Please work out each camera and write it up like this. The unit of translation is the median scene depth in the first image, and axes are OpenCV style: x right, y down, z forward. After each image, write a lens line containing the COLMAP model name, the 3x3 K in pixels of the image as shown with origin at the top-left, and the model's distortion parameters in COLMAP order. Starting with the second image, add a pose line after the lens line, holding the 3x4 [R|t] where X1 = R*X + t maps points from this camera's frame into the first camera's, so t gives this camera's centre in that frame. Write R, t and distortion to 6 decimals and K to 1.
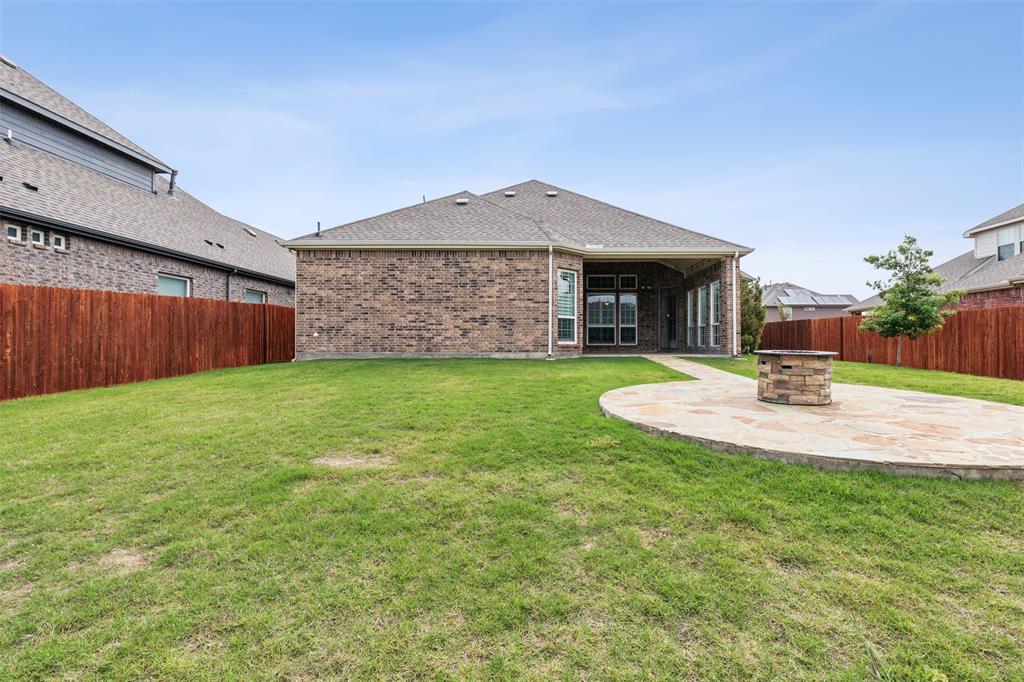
lens RADIAL K [[472.5, 0, 514.7], [0, 472.5, 342.5], [0, 0, 1]] dist [0.001611, 0.000075]
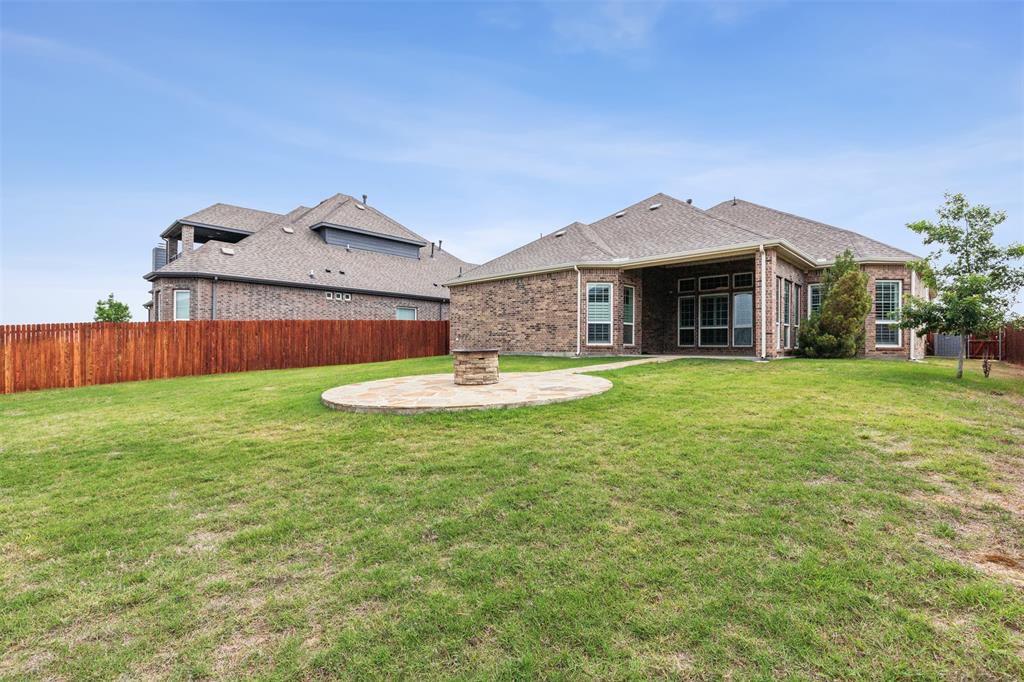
lens RADIAL K [[472.5, 0, 514.7], [0, 472.5, 342.5], [0, 0, 1]] dist [0.001611, 0.000075]
pose [[0.712471, -0.003471, -0.701693, 0.817458], [-0.000018, 0.999988, -0.004965, 0.002174], [0.701702, 0.003550, 0.712462, 0.010432]]
